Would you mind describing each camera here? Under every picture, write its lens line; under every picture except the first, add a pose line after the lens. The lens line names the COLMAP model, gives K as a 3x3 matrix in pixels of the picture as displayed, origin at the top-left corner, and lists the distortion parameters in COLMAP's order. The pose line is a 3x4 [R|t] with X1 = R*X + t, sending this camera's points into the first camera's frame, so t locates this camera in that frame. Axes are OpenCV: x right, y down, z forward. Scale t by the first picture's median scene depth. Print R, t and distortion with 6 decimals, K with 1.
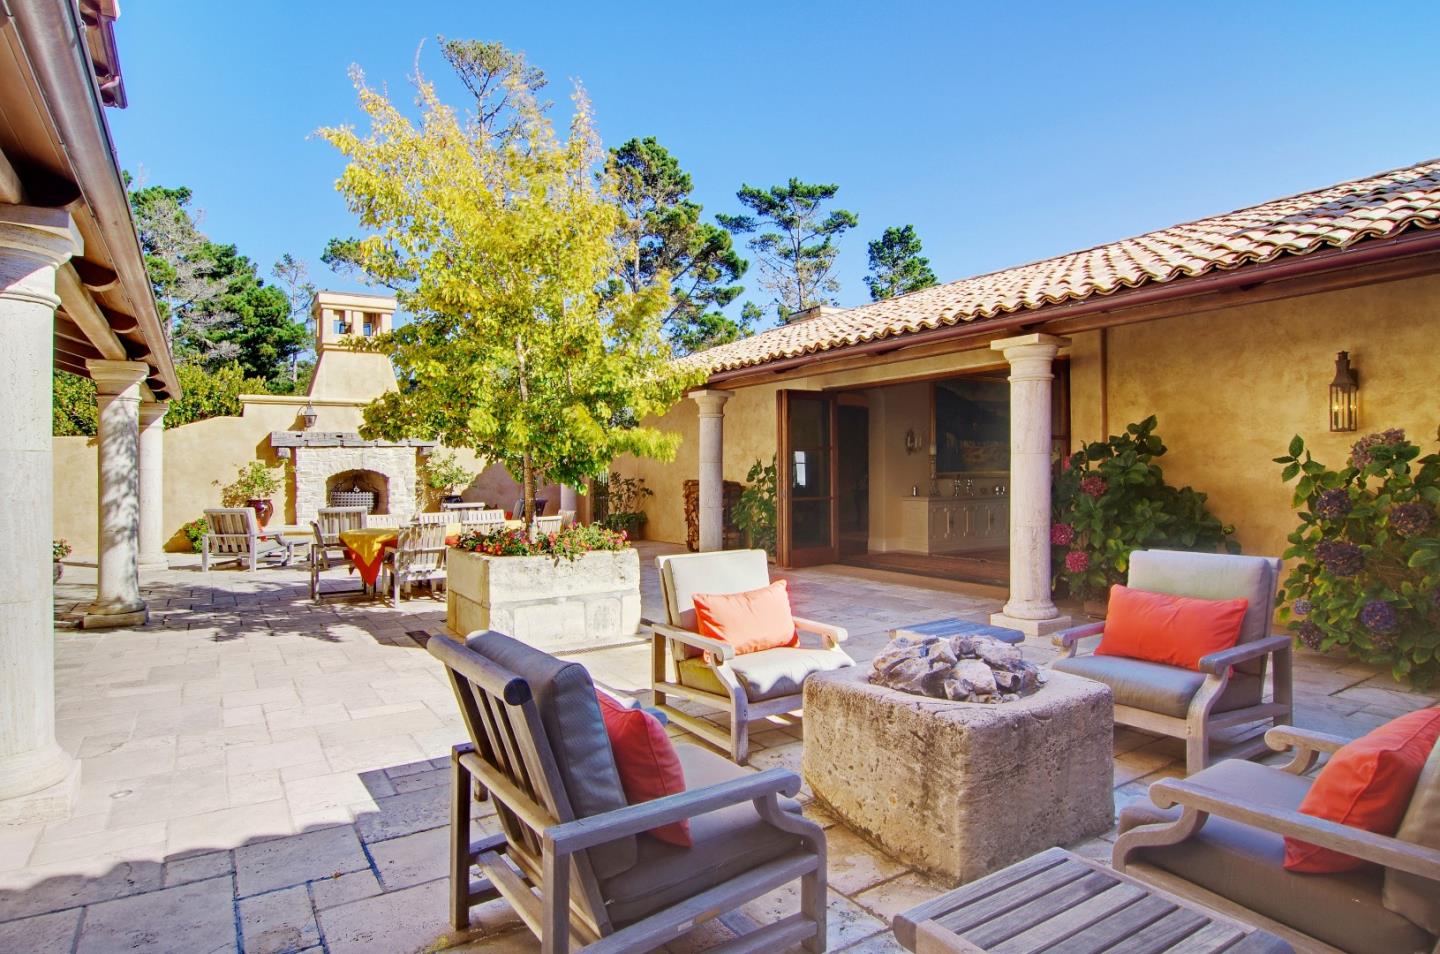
lens RADIAL K [[808.3, 0, 717.3], [0, 808.3, 454.7], [0, 0, 1]] dist [0.000521, 0.000153]
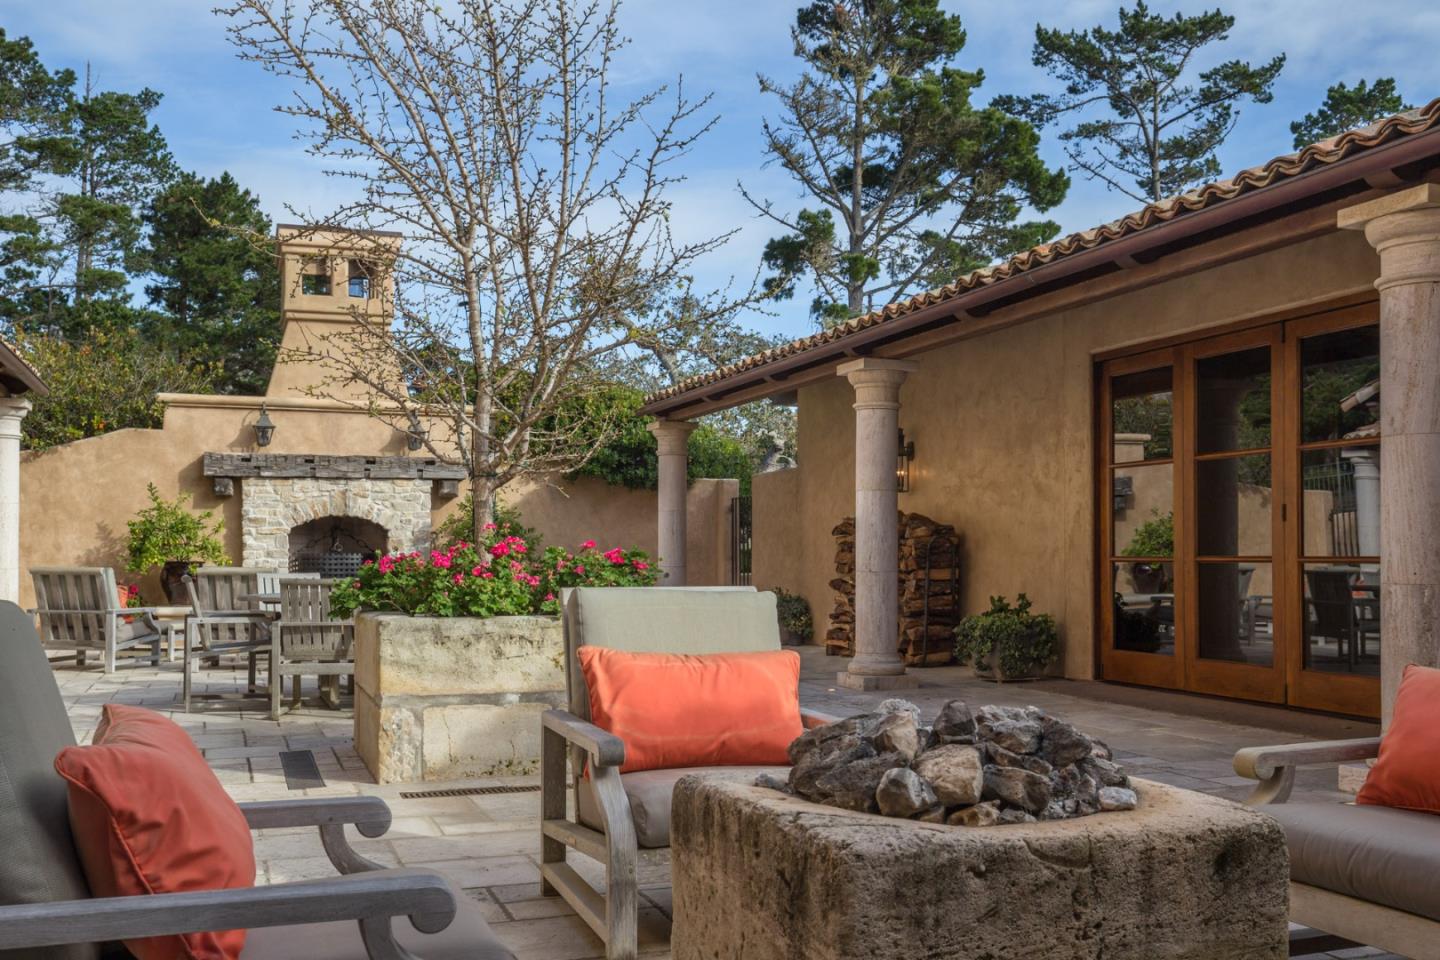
lens RADIAL K [[1385.9, 0, 725.6], [0, 1385.9, 511.9], [0, 0, 1]] dist [0.086580, -0.007407]
pose [[0.977863, 0.002701, -0.209230, 0.063899], [-0.004328, 0.999964, -0.007316, 0.022437], [0.209203, 0.008060, 0.977839, 0.029782]]
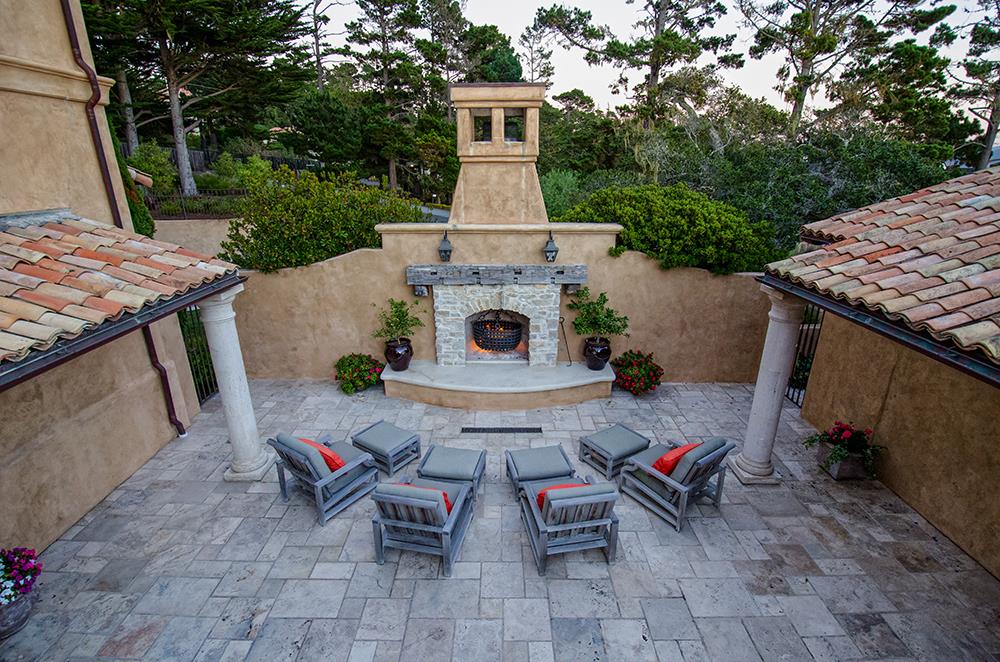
lens RADIAL K [[471.6, 0, 500.0], [0, 471.6, 331.0], [0, 0, 1]] dist [0.001875, -0.011080]
pose [[0.843708, 0.186555, -0.503343, -0.183743], [0.002849, 0.936099, 0.351724, -0.141989], [0.536795, -0.298186, 0.789263, 0.604226]]
